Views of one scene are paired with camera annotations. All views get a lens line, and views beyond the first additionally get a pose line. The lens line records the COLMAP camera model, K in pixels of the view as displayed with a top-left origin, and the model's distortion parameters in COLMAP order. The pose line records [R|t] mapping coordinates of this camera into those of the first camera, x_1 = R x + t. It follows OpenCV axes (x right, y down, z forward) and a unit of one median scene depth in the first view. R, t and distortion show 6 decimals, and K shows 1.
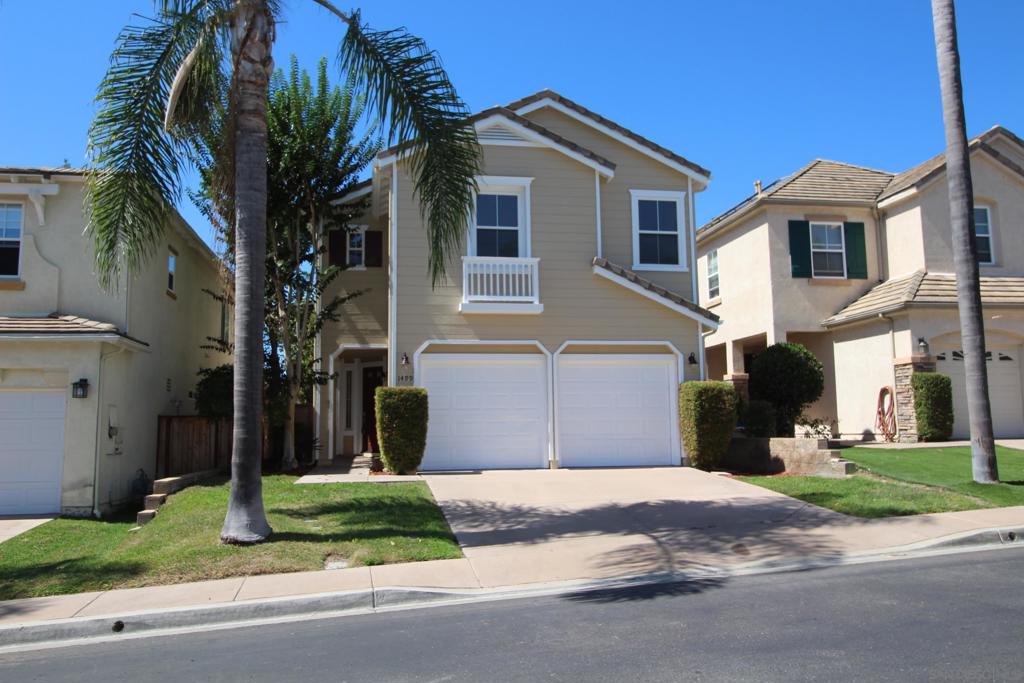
lens RADIAL K [[810.7, 0, 512.0], [0, 810.7, 341.5], [0, 0, 1]] dist [0.033481, -0.005969]
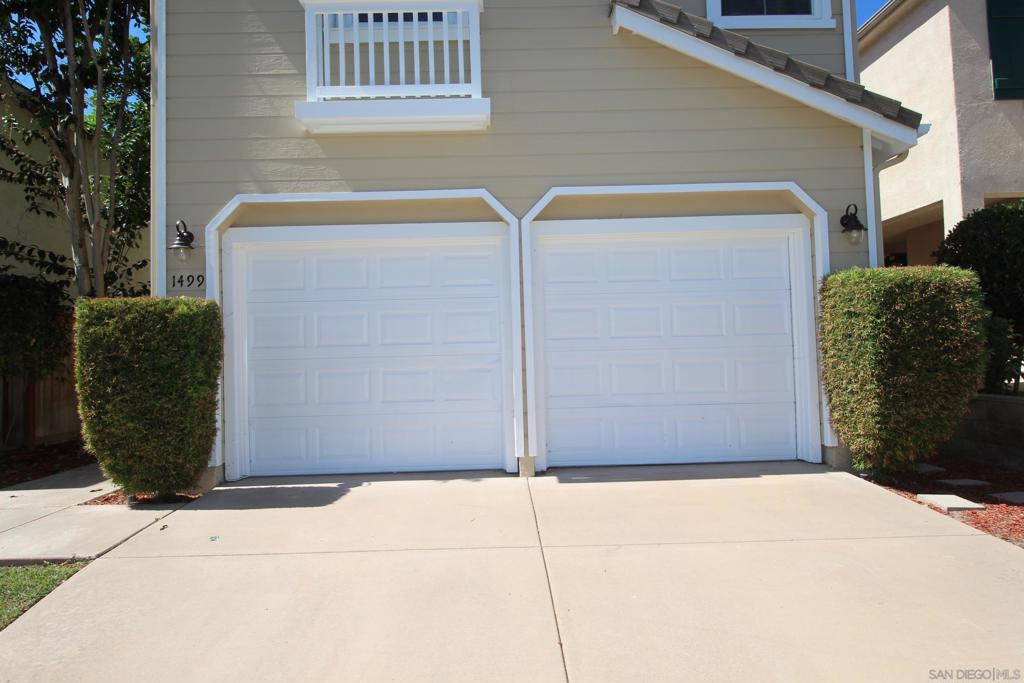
lens RADIAL K [[604.6, 0, 510.4], [0, 604.6, 338.8], [0, 0, 1]] dist [0.000478, 0.000482]
pose [[0.988342, -0.018764, -0.151087, 0.095920], [0.030982, 0.996399, 0.078929, 0.056256], [0.149061, -0.082690, 0.985364, 0.687424]]
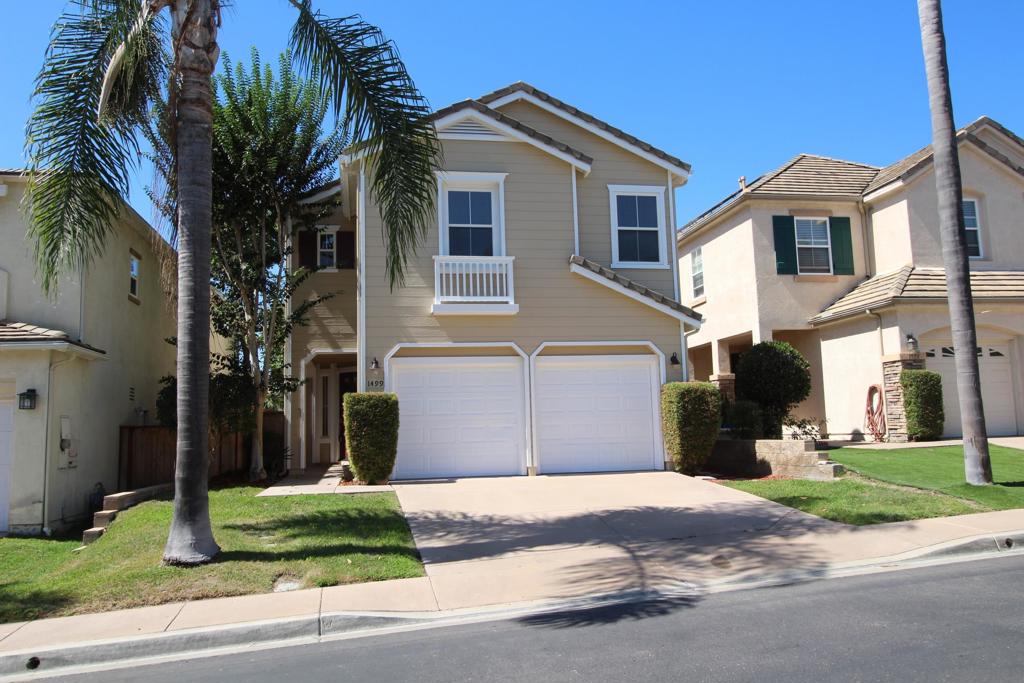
lens RADIAL K [[810.7, 0, 512.0], [0, 810.7, 341.5], [0, 0, 1]] dist [0.033481, -0.005969]
pose [[0.999849, -0.013651, 0.010787, 0.019949], [0.013693, 0.999899, -0.003819, 0.001572], [-0.010733, 0.003966, 0.999935, 0.039488]]
